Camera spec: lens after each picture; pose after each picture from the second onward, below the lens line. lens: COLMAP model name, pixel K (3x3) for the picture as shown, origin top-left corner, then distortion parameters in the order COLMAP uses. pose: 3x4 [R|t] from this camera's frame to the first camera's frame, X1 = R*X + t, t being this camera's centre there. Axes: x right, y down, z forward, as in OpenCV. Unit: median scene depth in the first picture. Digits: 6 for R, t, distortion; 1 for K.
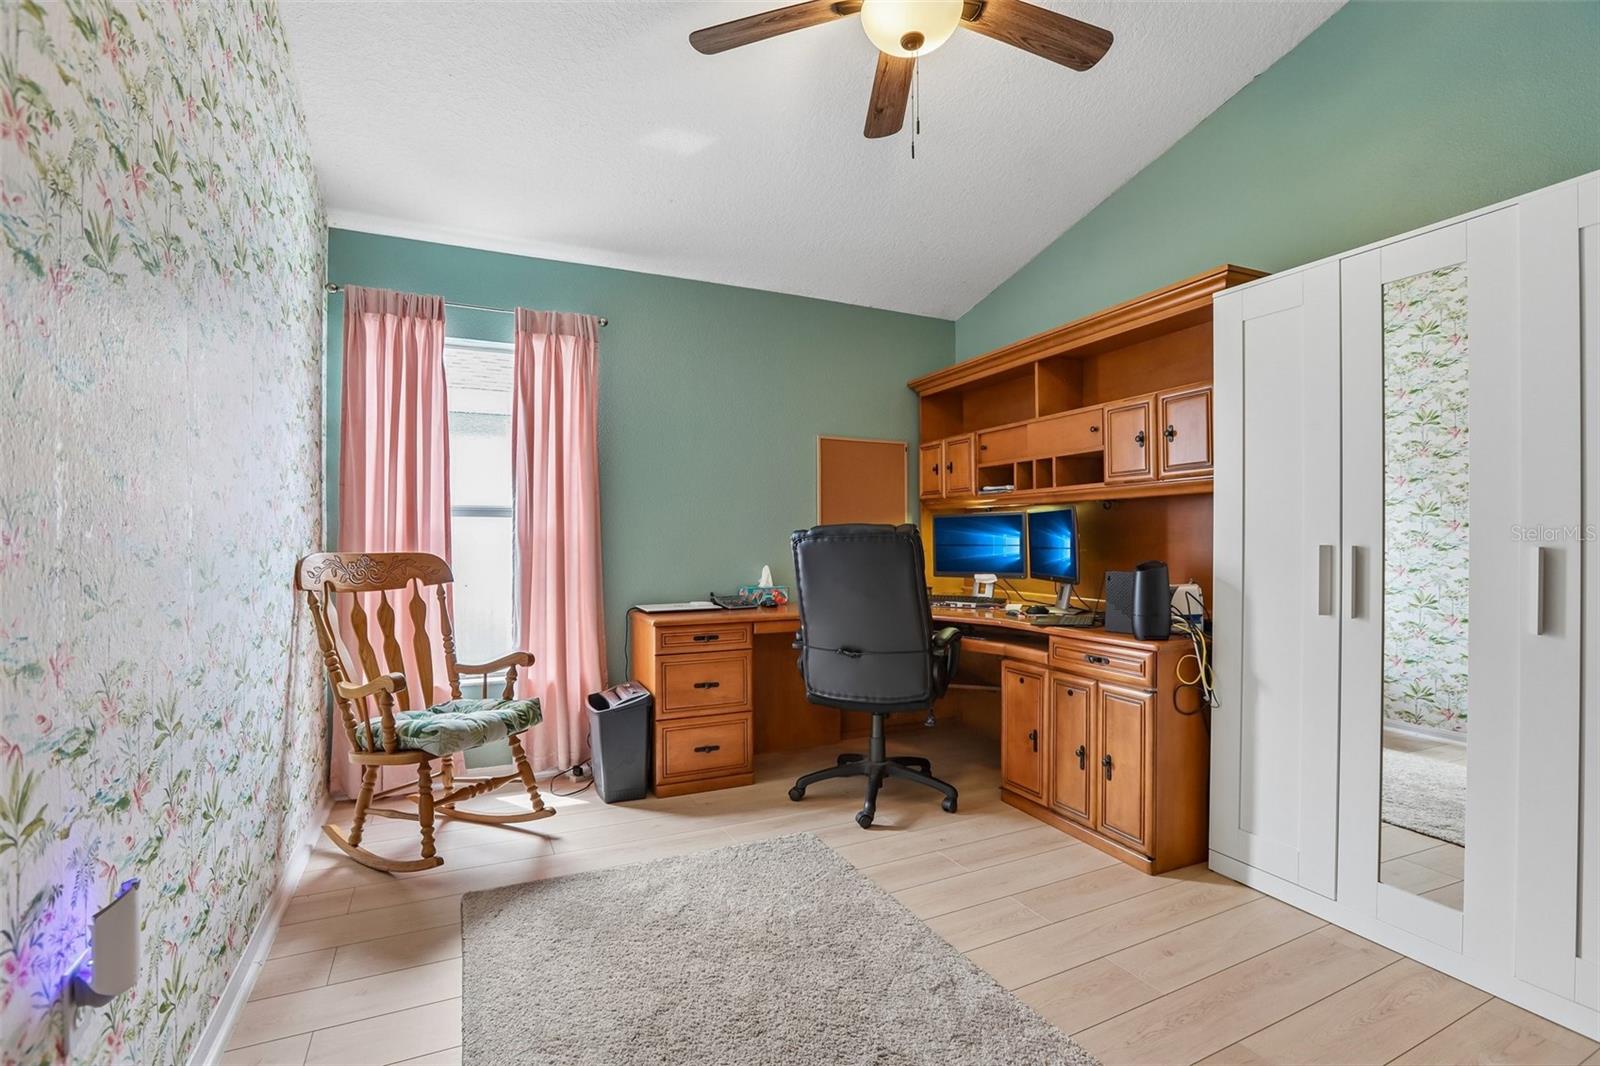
lens RADIAL K [[737.8, 0, 800.6], [0, 737.8, 539.1], [0, 0, 1]] dist [-0.043115, 0.026693]
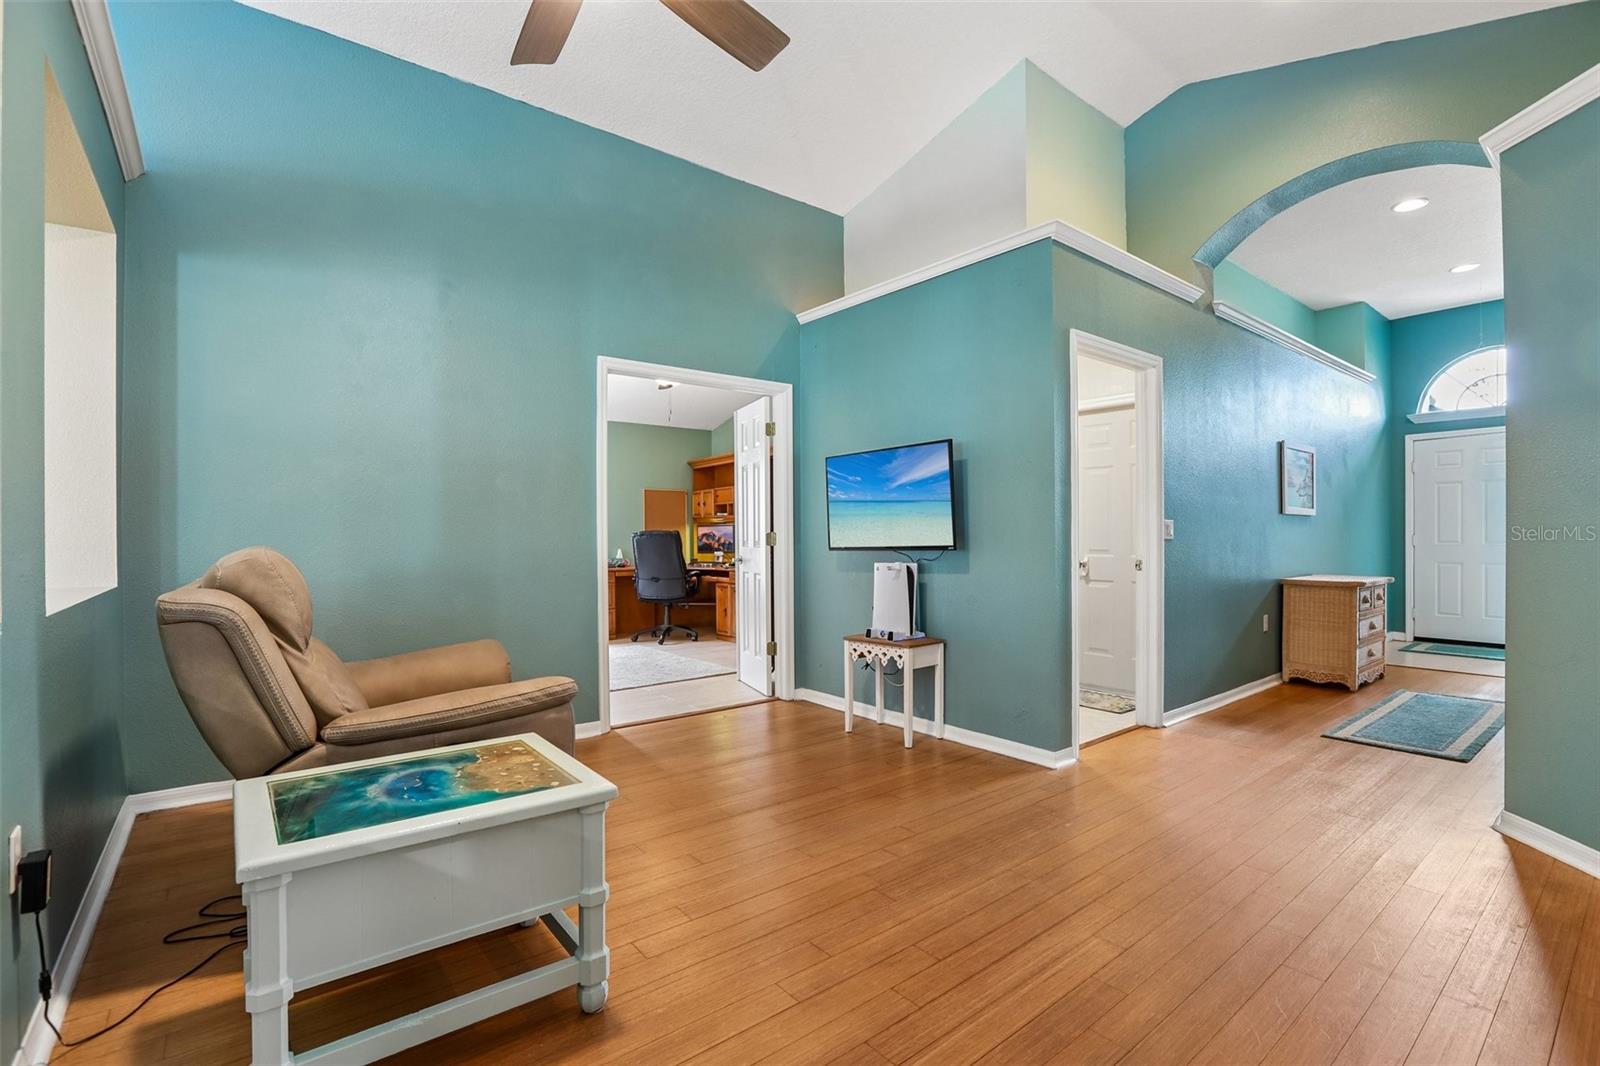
lens RADIAL K [[724.7, 0, 796.3], [0, 724.7, 538.3], [0, 0, 1]] dist [-0.055546, 0.023817]
pose [[0.977358, -0.007735, 0.211452, 0.013874], [0.007580, 0.999970, 0.001544, 0.005660], [-0.211458, 0.000094, 0.977387, -1.317325]]
